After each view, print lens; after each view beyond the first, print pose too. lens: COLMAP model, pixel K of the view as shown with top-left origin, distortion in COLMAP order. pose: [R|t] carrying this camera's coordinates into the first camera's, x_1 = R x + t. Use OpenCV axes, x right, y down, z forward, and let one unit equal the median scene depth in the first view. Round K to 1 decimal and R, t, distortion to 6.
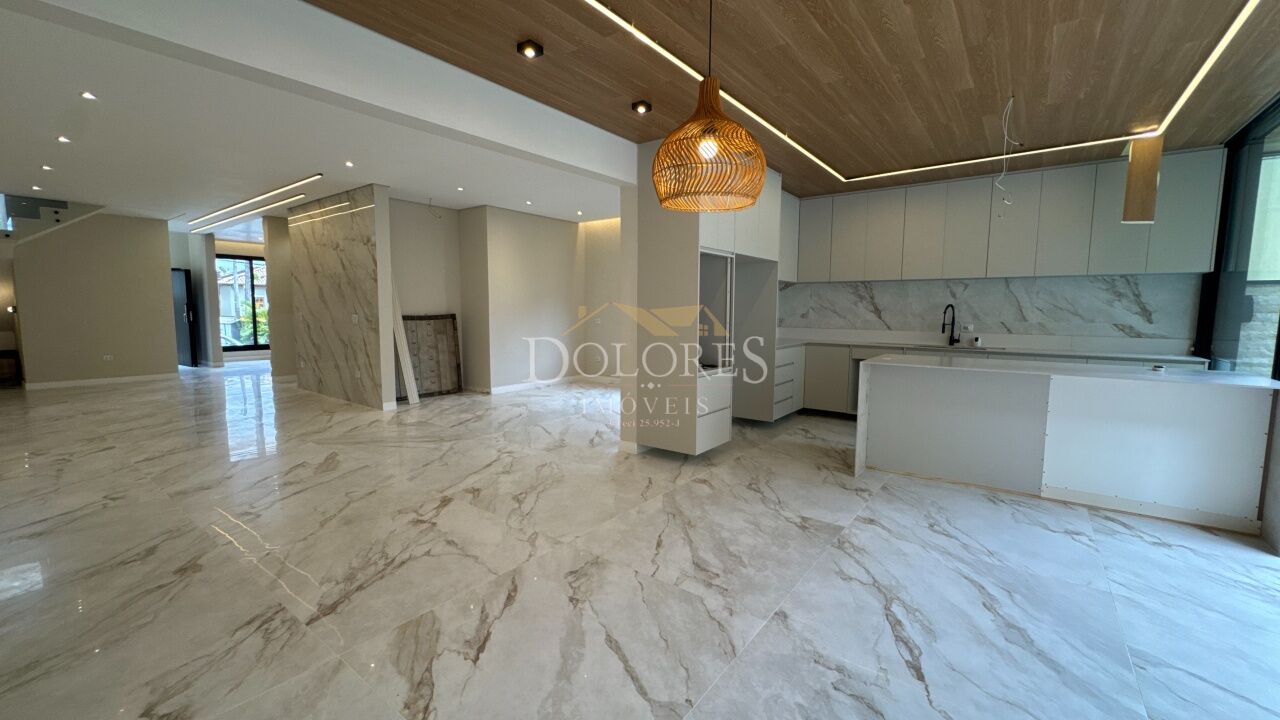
lens RADIAL K [[511.3, 0, 639.4], [0, 511.3, 360.3], [0, 0, 1]] dist [-0.004886, 0.000646]
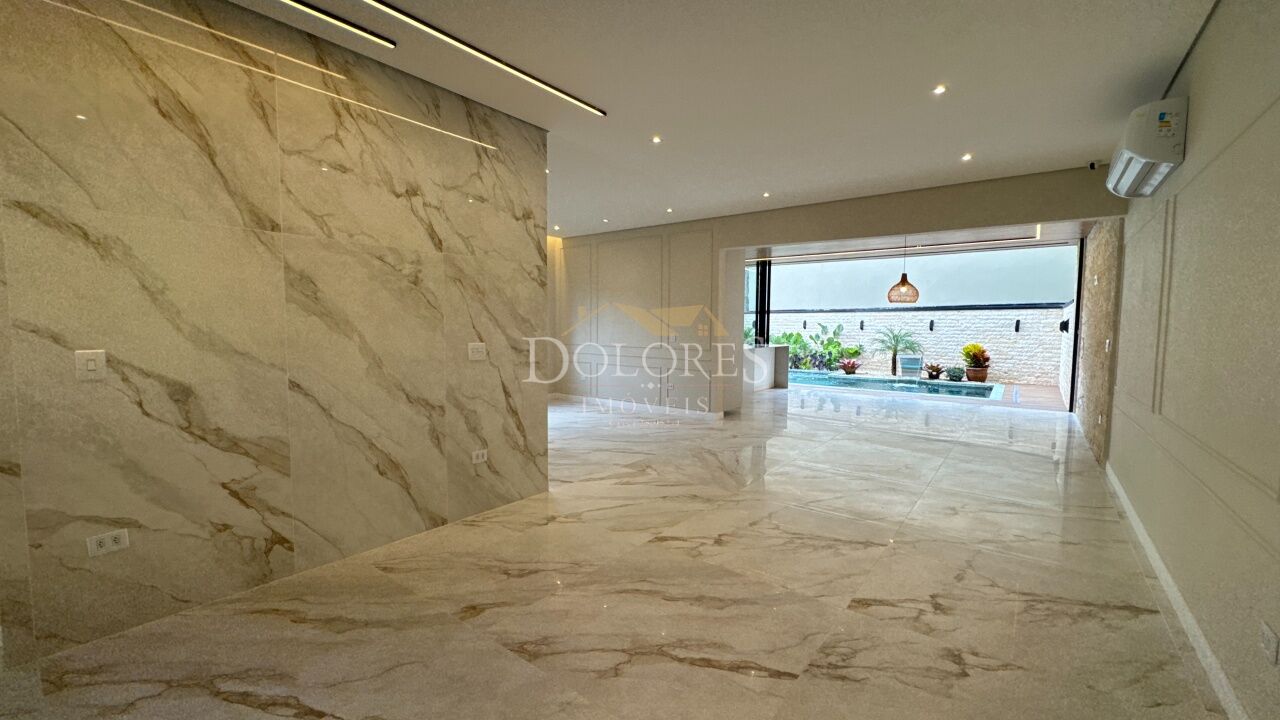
lens RADIAL K [[503.7, 0, 644.9], [0, 503.7, 361.7], [0, 0, 1]] dist [-0.009870, 0.000042]
pose [[0.008653, -0.080755, 0.996696, -1.357557], [0.093540, 0.992429, 0.079598, -0.128772], [-0.995578, 0.092542, 0.016142, 1.063730]]
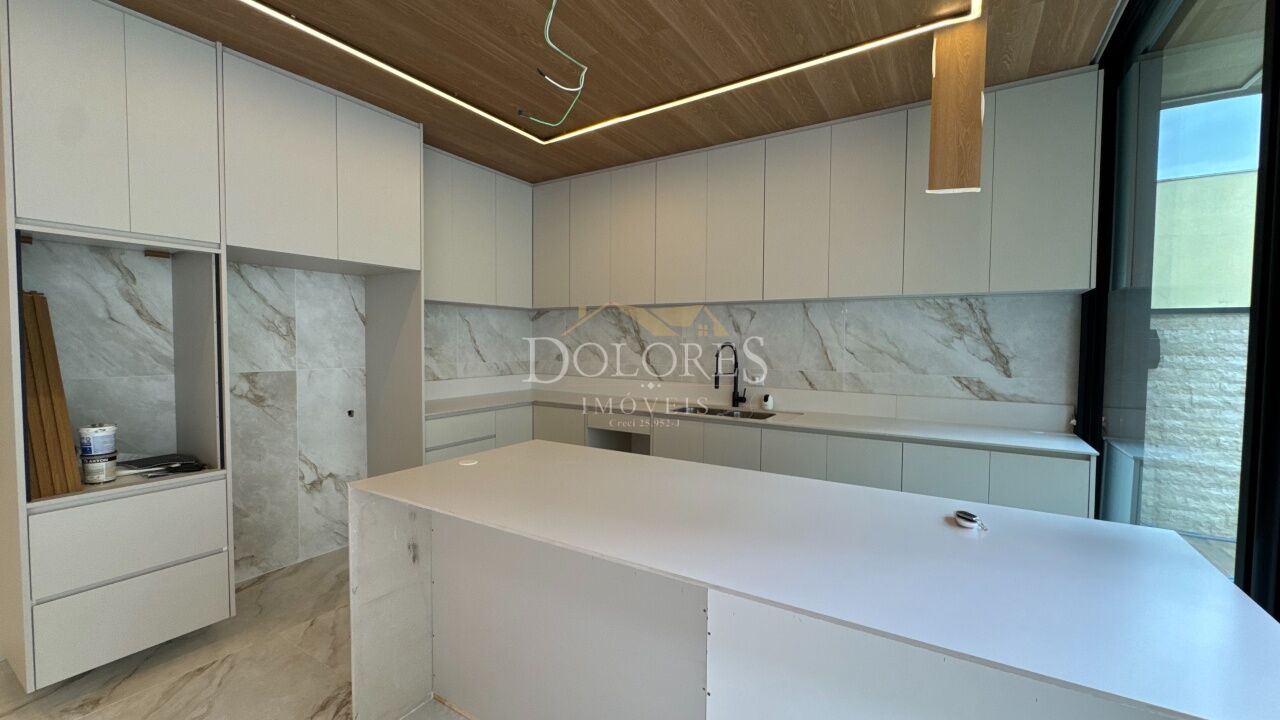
lens RADIAL K [[511.3, 0, 639.4], [0, 511.3, 360.3], [0, 0, 1]] dist [-0.004886, 0.000646]
pose [[0.995913, -0.002314, 0.090290, 0.767905], [0.007647, 0.998242, -0.058767, -0.088765], [-0.089996, 0.059218, 0.994180, 0.655579]]
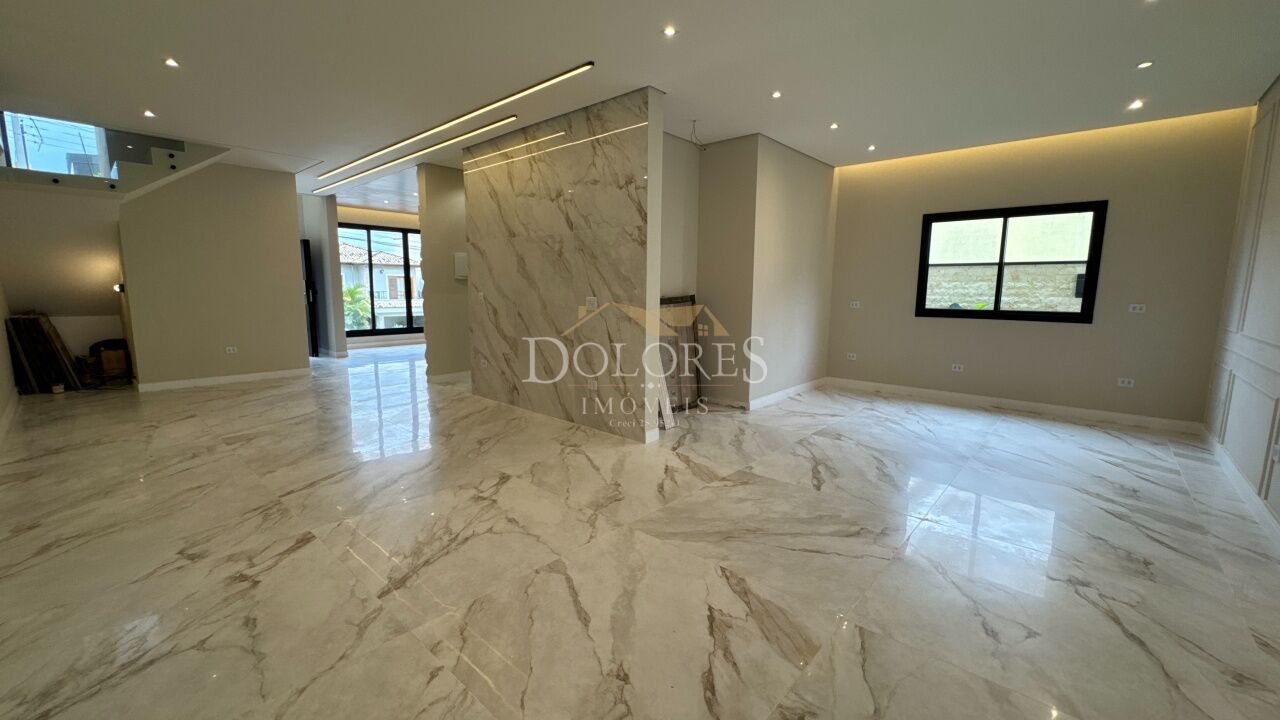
lens RADIAL K [[511.3, 0, 639.4], [0, 511.3, 360.3], [0, 0, 1]] dist [-0.004886, 0.000646]
pose [[0.996673, 0.012322, -0.080567, -0.036226], [-0.008937, 0.999067, 0.042242, -0.002859], [0.081013, -0.041381, 0.995854, 0.027386]]
